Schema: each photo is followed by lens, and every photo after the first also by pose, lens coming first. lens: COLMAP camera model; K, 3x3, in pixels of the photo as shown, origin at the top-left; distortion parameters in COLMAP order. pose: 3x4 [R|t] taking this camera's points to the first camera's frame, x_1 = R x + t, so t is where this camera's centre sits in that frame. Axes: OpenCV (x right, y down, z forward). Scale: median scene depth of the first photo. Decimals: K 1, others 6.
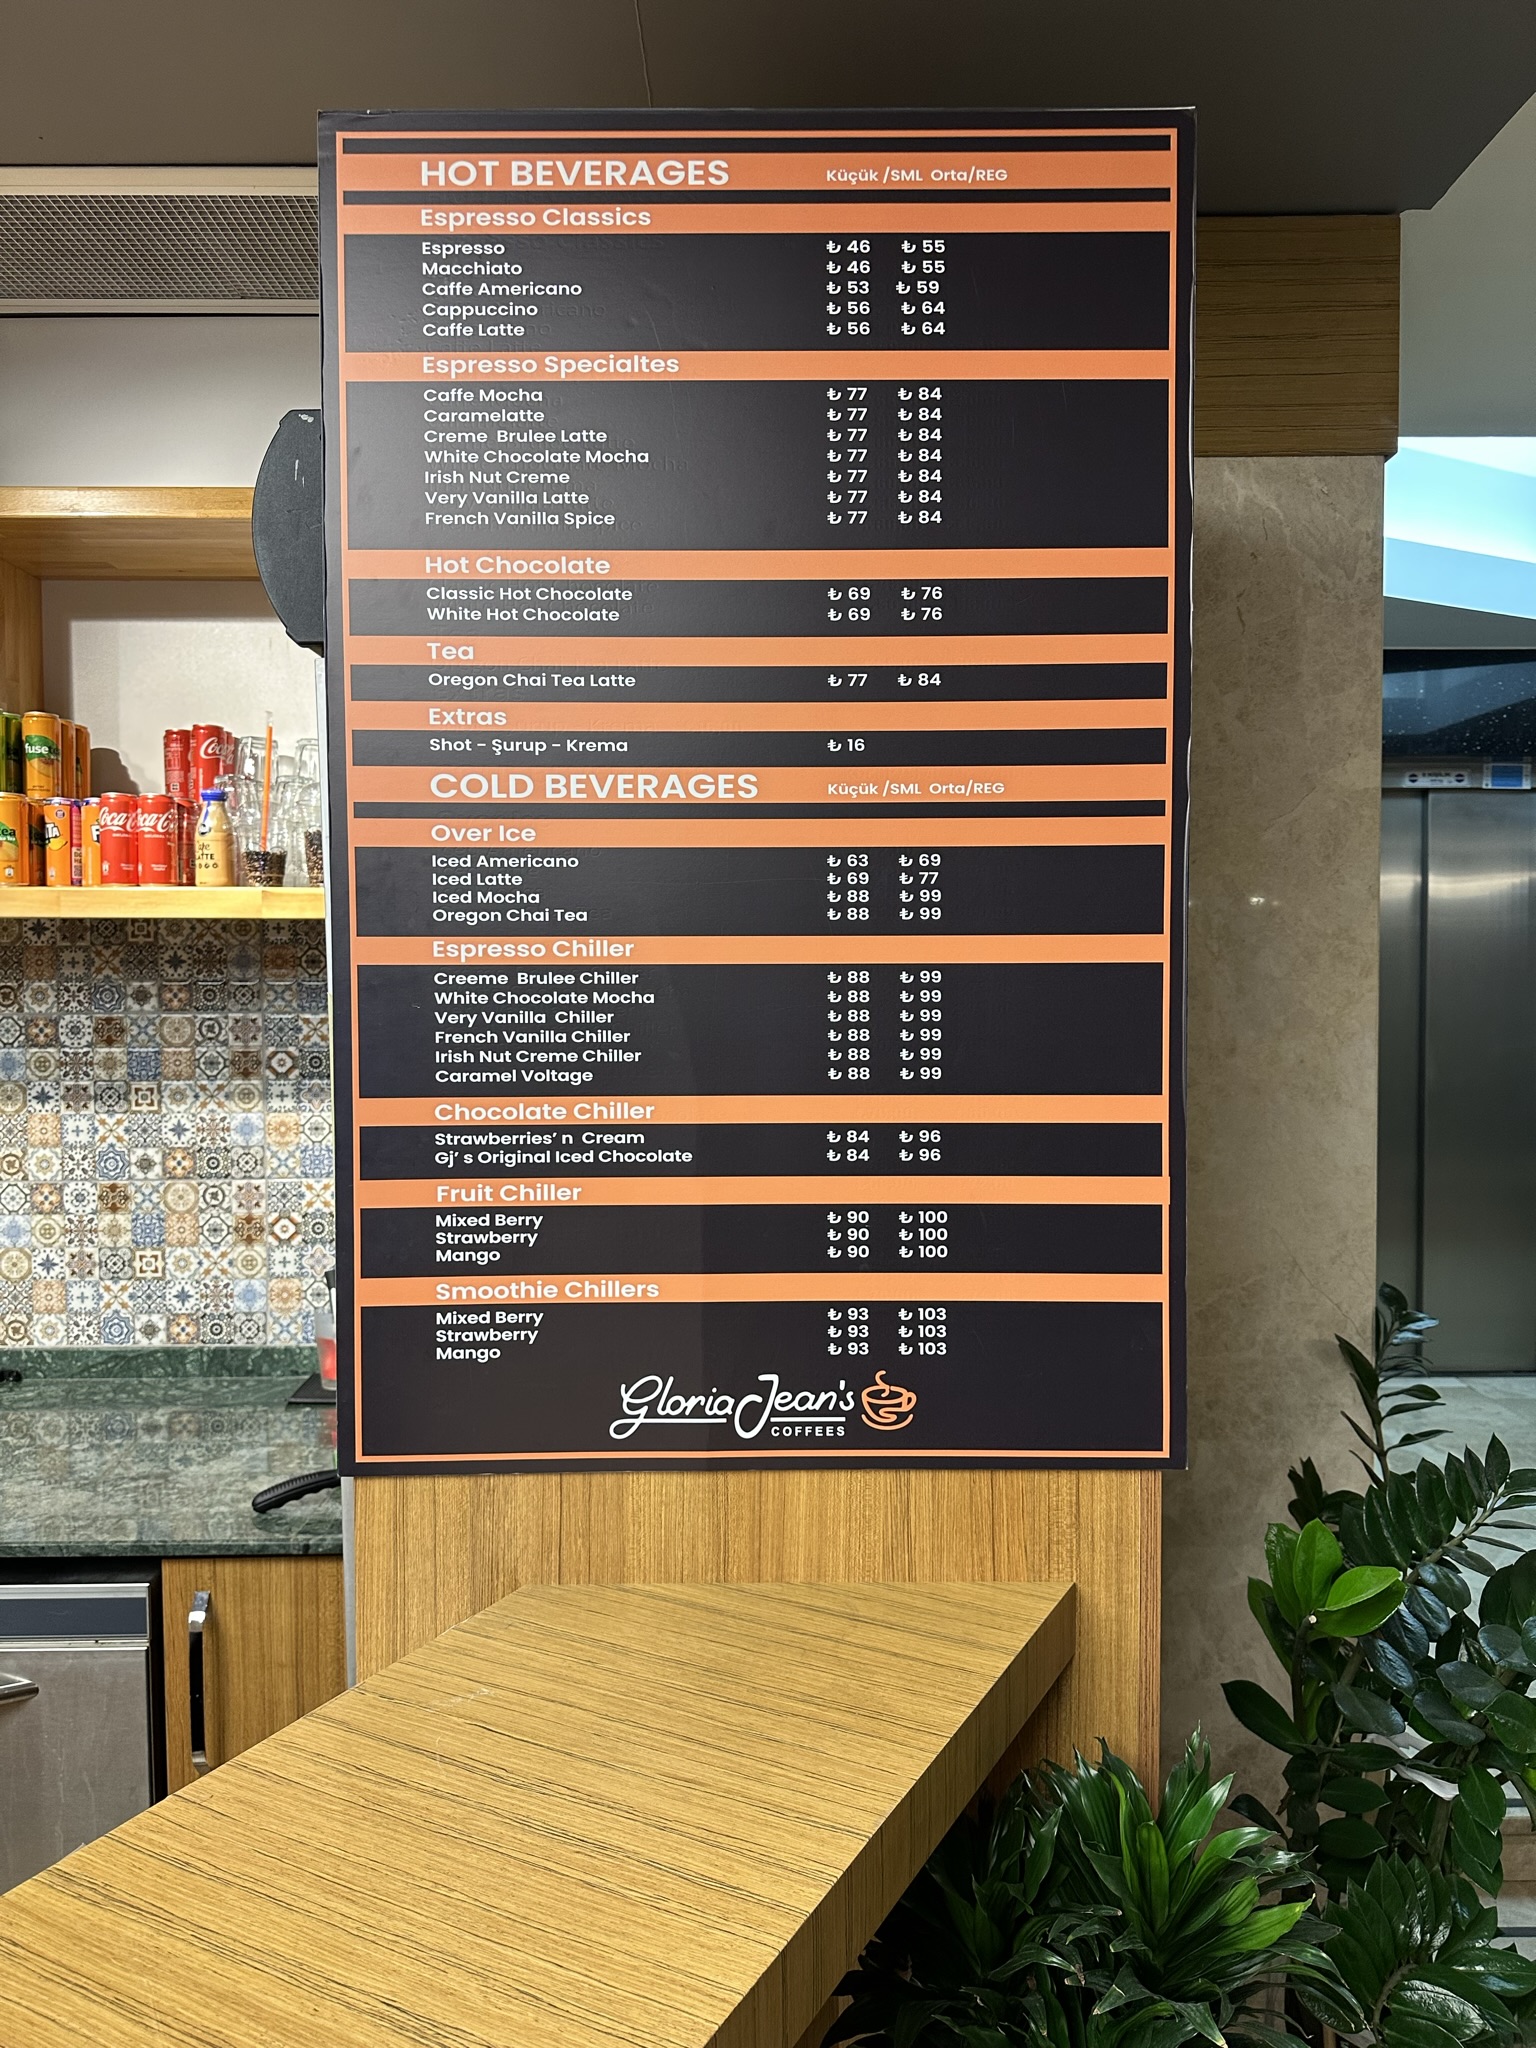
lens RADIAL K [[1434.2, 0, 778.2], [0, 1434.2, 1027.8], [0, 0, 1]] dist [0.047083, -0.027328]
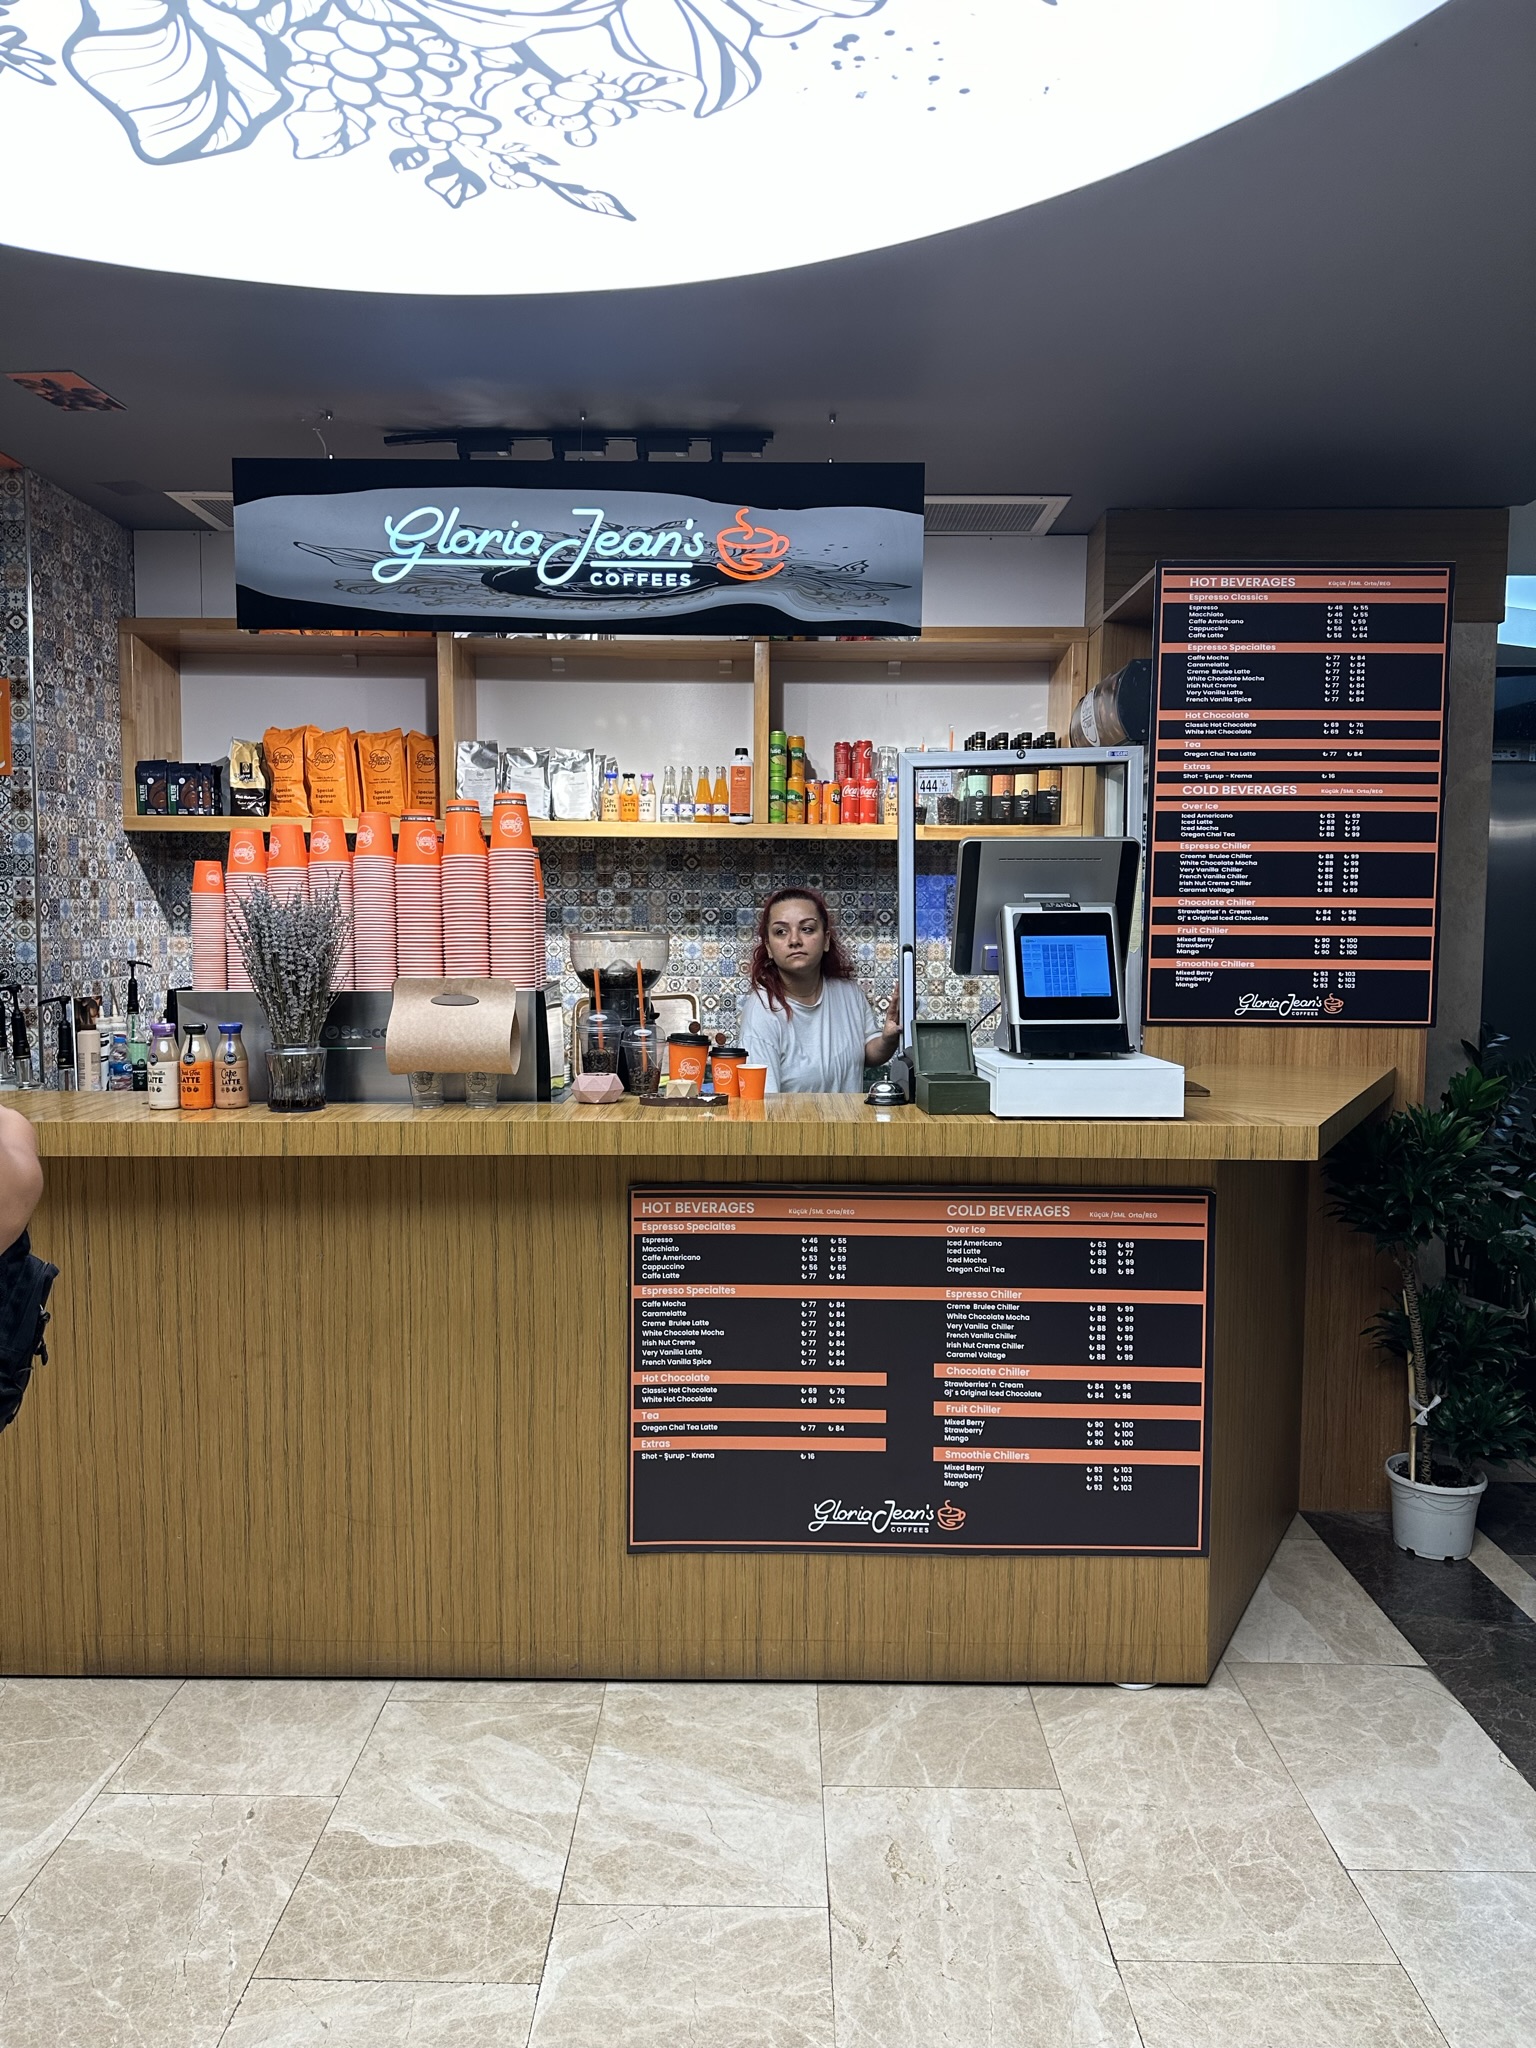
lens RADIAL K [[1434.2, 0, 767.7], [0, 1434.2, 1020.7], [0, 0, 1]] dist [0.047083, -0.027328]
pose [[0.999807, 0.014376, -0.013391, -0.596846], [-0.013916, 0.999330, 0.033854, 0.122878], [0.013869, -0.033661, 0.999337, -1.123722]]
